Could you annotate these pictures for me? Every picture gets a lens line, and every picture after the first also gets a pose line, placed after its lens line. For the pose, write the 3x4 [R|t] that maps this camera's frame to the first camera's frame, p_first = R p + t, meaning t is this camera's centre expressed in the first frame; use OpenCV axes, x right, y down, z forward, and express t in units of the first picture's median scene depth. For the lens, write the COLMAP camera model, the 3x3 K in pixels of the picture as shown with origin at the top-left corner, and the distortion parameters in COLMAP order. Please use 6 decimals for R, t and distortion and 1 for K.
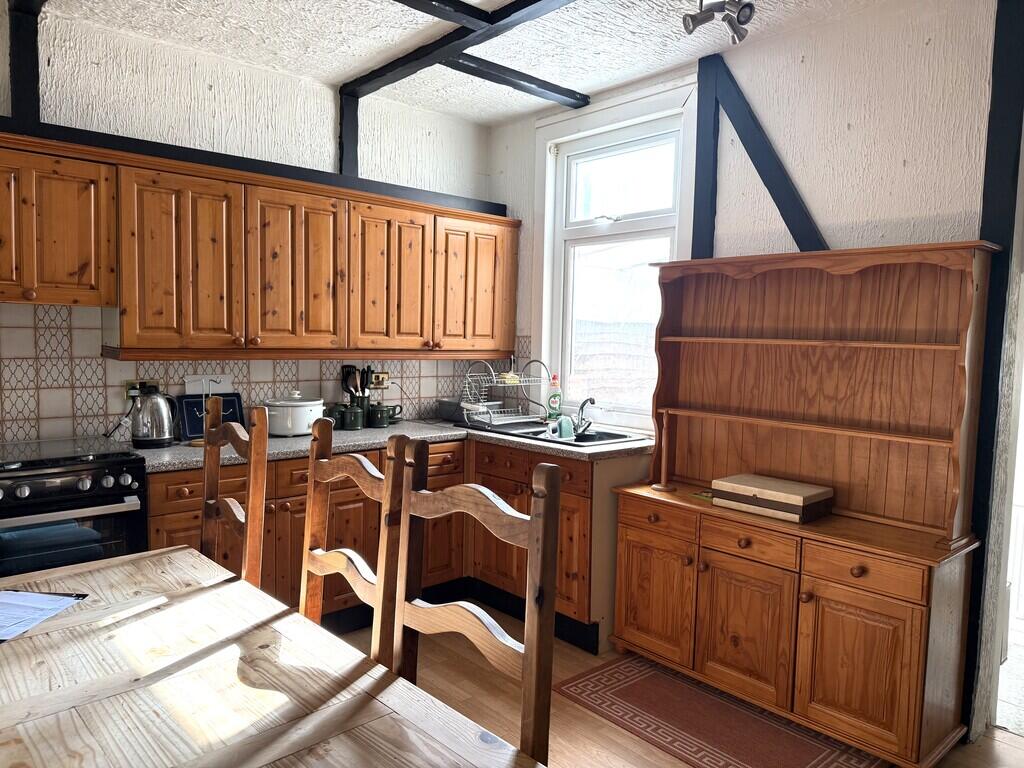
lens RADIAL K [[718.3, 0, 512.0], [0, 718.3, 384.0], [0, 0, 1]] dist [-0.000863, -0.007210]
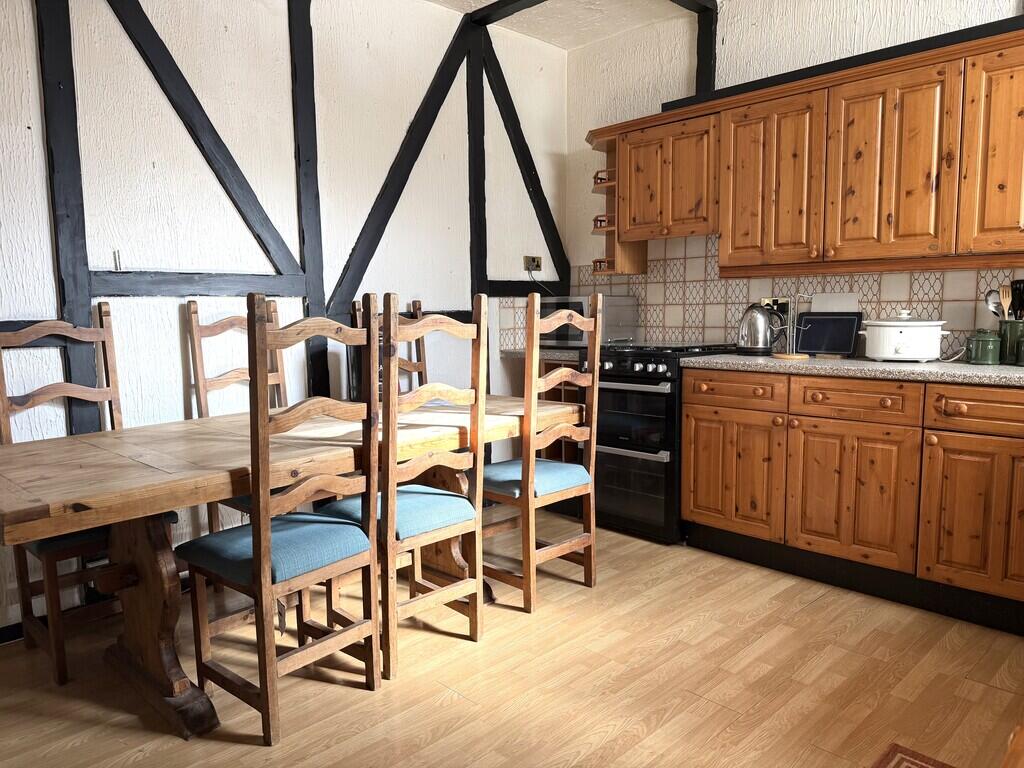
lens RADIAL K [[718.3, 0, 512.0], [0, 718.3, 384.0], [0, 0, 1]] dist [-0.000863, -0.007210]
pose [[0.054546, 0.085787, -0.994819, 0.594787], [-0.052883, 0.995152, 0.082917, 0.057828], [0.997110, 0.048086, 0.058819, 0.551755]]
